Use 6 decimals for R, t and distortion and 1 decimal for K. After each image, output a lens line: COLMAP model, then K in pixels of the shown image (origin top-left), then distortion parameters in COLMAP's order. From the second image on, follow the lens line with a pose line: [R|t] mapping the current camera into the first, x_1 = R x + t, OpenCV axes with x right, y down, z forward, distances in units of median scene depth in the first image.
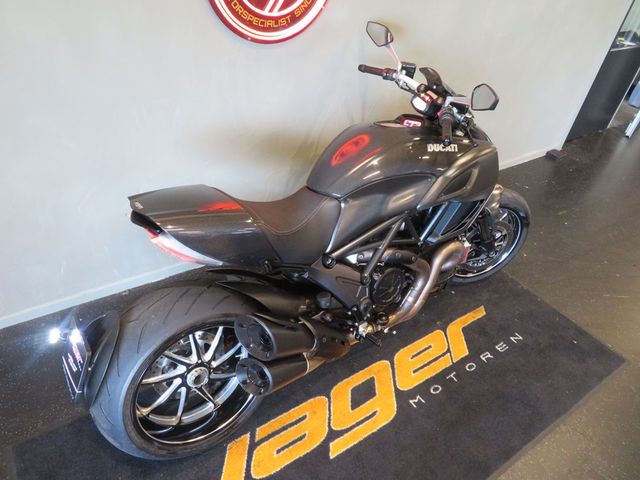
lens RADIAL K [[458.2, 0, 320.0], [0, 458.2, 240.0], [0, 0, 1]] dist [-0.007605, 0.004414]
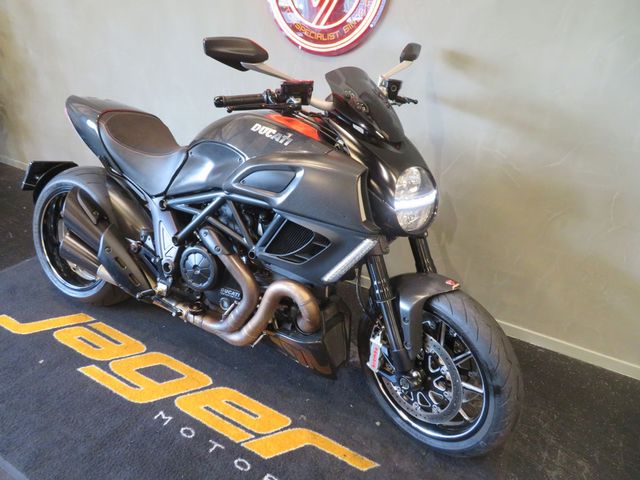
lens RADIAL K [[458.2, 0, 320.0], [0, 458.2, 240.0], [0, 0, 1]] dist [-0.007605, 0.004414]
pose [[0.439966, 0.329195, -0.835500, 0.988236], [-0.559955, 0.827930, 0.031346, -0.107947], [0.702055, 0.454051, 0.548595, 0.637867]]
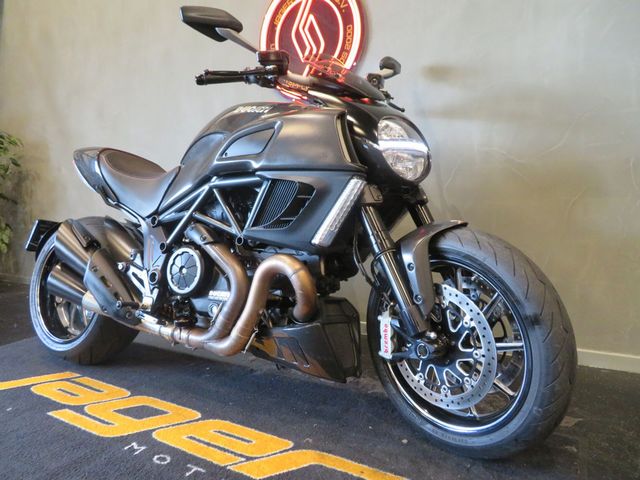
lens RADIAL K [[458.2, 0, 320.0], [0, 458.2, 240.0], [0, 0, 1]] dist [-0.007605, 0.004414]
pose [[0.389051, -0.024591, -0.920888, 1.005573], [-0.495630, 0.837046, -0.231743, 0.125739], [0.776524, 0.546580, 0.313465, 0.890295]]
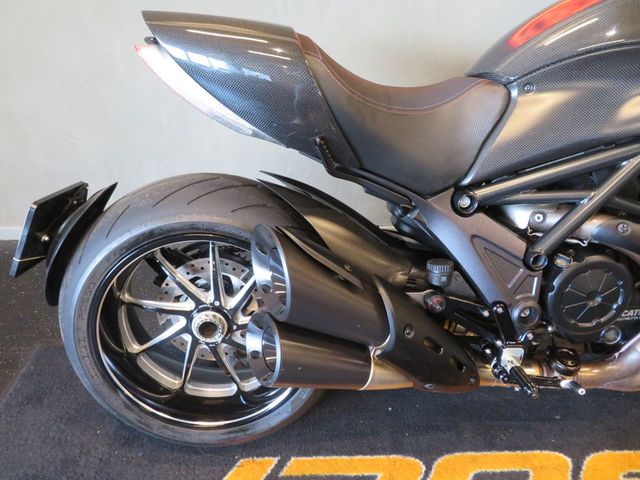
lens RADIAL K [[458.2, 0, 320.0], [0, 458.2, 240.0], [0, 0, 1]] dist [-0.007605, 0.004414]
pose [[0.833436, 0.205024, -0.513175, 0.146478], [-0.268869, 0.961749, -0.052427, 0.146816], [0.482797, 0.181671, 0.856681, 0.421370]]
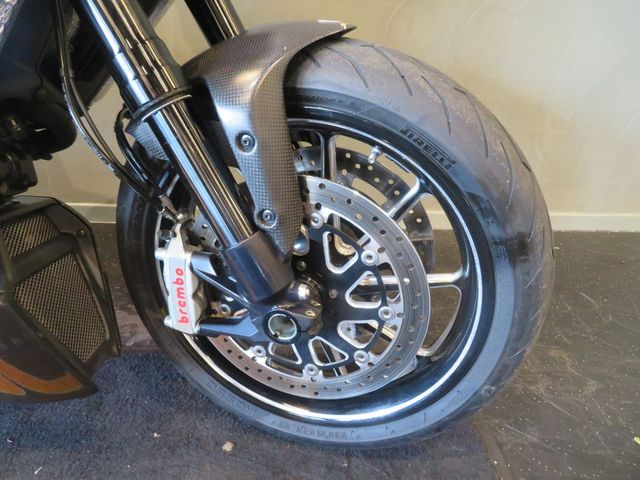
lens RADIAL K [[458.2, 0, 320.0], [0, 458.2, 240.0], [0, 0, 1]] dist [-0.007605, 0.004414]
pose [[0.849486, 0.182839, -0.494918, 0.633395], [-0.288878, 0.946121, -0.146306, 0.021963], [0.441502, 0.267256, 0.856534, 1.027072]]
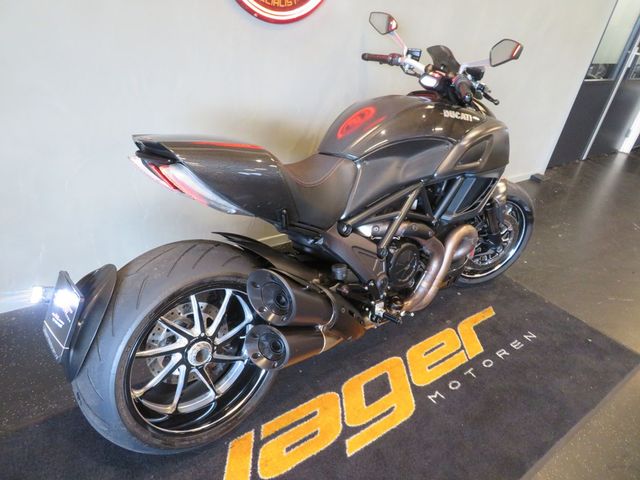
lens RADIAL K [[458.2, 0, 320.0], [0, 458.2, 240.0], [0, 0, 1]] dist [-0.007605, 0.004414]
pose [[0.998191, -0.000698, 0.060116, -0.077151], [0.008351, 0.991848, -0.127156, 0.167964], [-0.059538, 0.127428, 0.990059, 0.080824]]
